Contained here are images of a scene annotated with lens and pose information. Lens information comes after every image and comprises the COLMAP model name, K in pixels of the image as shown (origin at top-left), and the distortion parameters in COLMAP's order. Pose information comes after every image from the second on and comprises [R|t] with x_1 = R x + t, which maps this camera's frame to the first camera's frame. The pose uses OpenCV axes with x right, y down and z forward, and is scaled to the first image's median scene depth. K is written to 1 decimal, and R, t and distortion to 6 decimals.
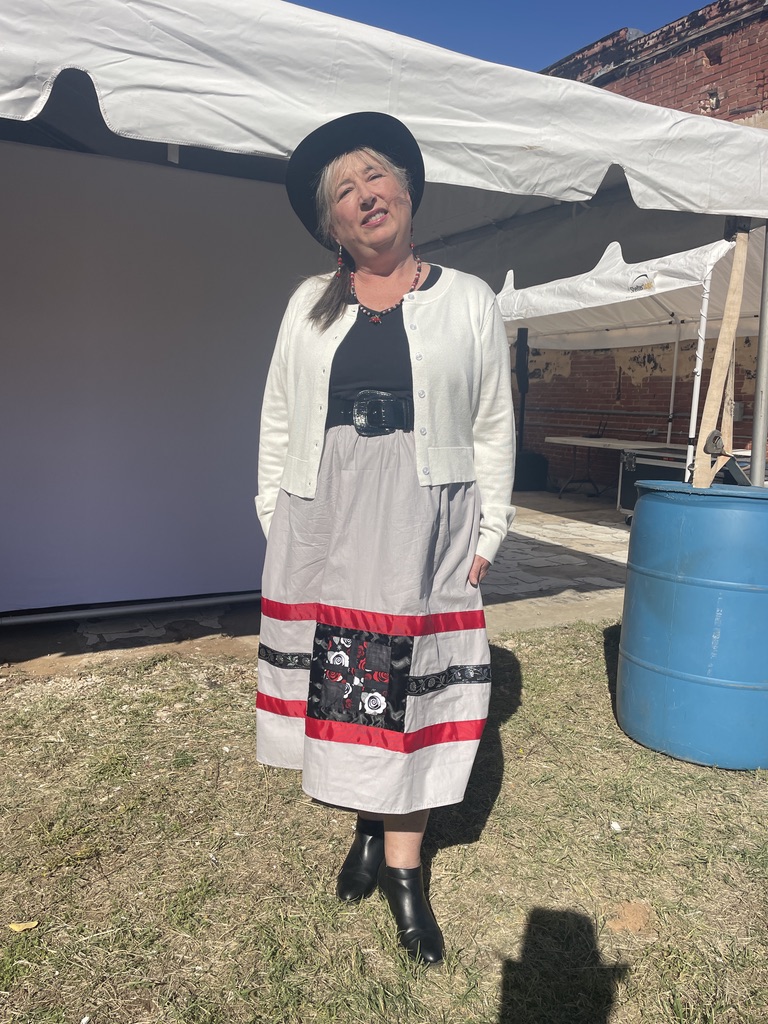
lens RADIAL K [[842.7, 0, 384.2], [0, 842.7, 513.3], [0, 0, 1]] dist [0.014013, -0.031124]
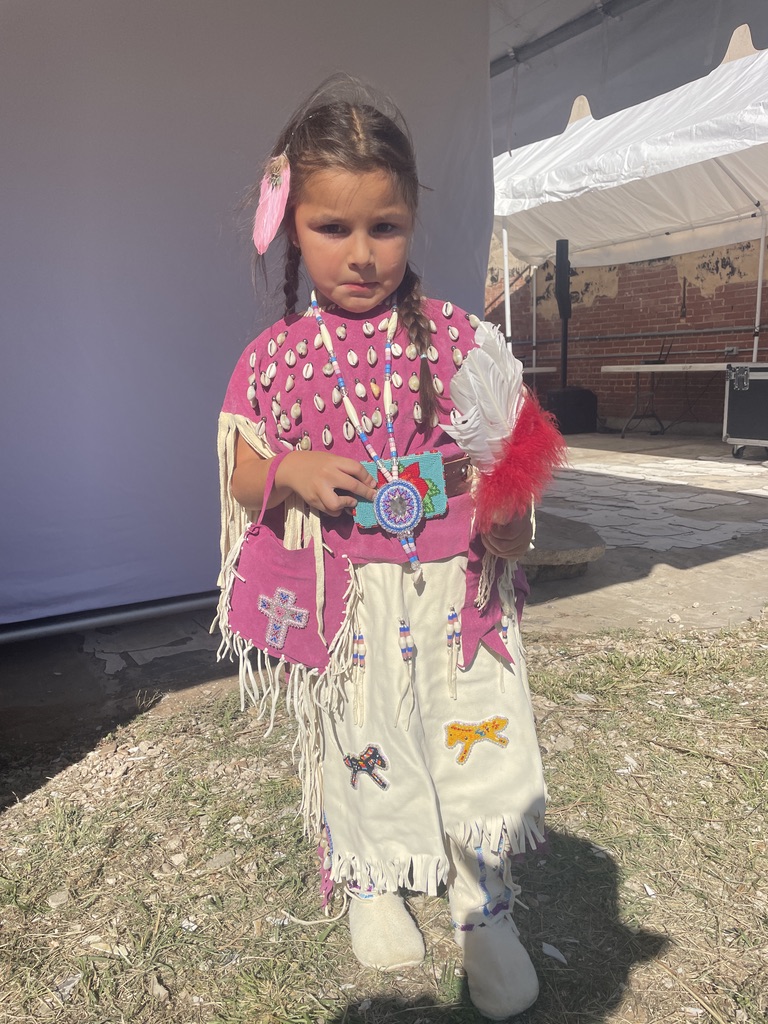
lens RADIAL K [[842.7, 0, 385.3], [0, 842.7, 516.8], [0, 0, 1]] dist [0.014013, -0.031124]
pose [[0.996824, -0.065481, 0.045326, -0.073674], [0.063879, 0.997310, 0.035935, 0.015824], [-0.047557, -0.032926, 0.998326, 0.168531]]
